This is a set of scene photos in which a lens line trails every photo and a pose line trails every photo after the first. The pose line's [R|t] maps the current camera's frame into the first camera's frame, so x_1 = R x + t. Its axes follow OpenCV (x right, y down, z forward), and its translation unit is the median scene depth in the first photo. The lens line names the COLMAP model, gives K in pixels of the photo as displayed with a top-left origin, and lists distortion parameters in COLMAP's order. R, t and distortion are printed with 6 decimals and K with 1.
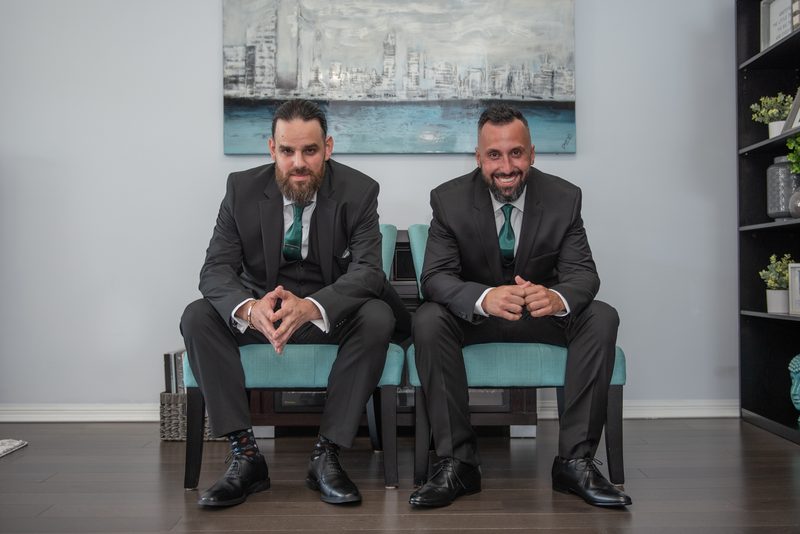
lens RADIAL K [[1191.7, 0, 398.1], [0, 1191.7, 265.2], [0, 0, 1]] dist [0.194886, -0.001235]
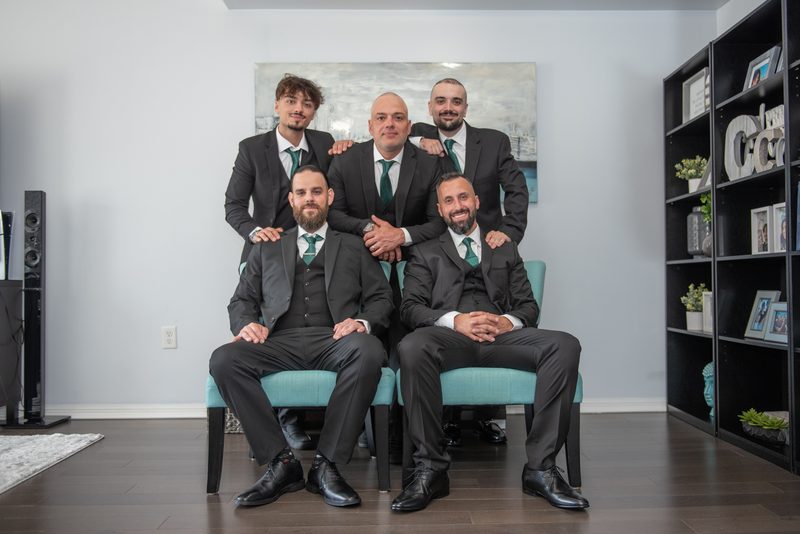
lens RADIAL K [[1191.7, 0, 398.1], [0, 1191.7, 265.2], [0, 0, 1]] dist [0.194886, -0.001235]
pose [[0.999504, -0.001229, 0.031480, -0.036741], [0.001859, 0.999798, -0.020001, -0.003561], [-0.031449, 0.020050, 0.999304, -0.239660]]
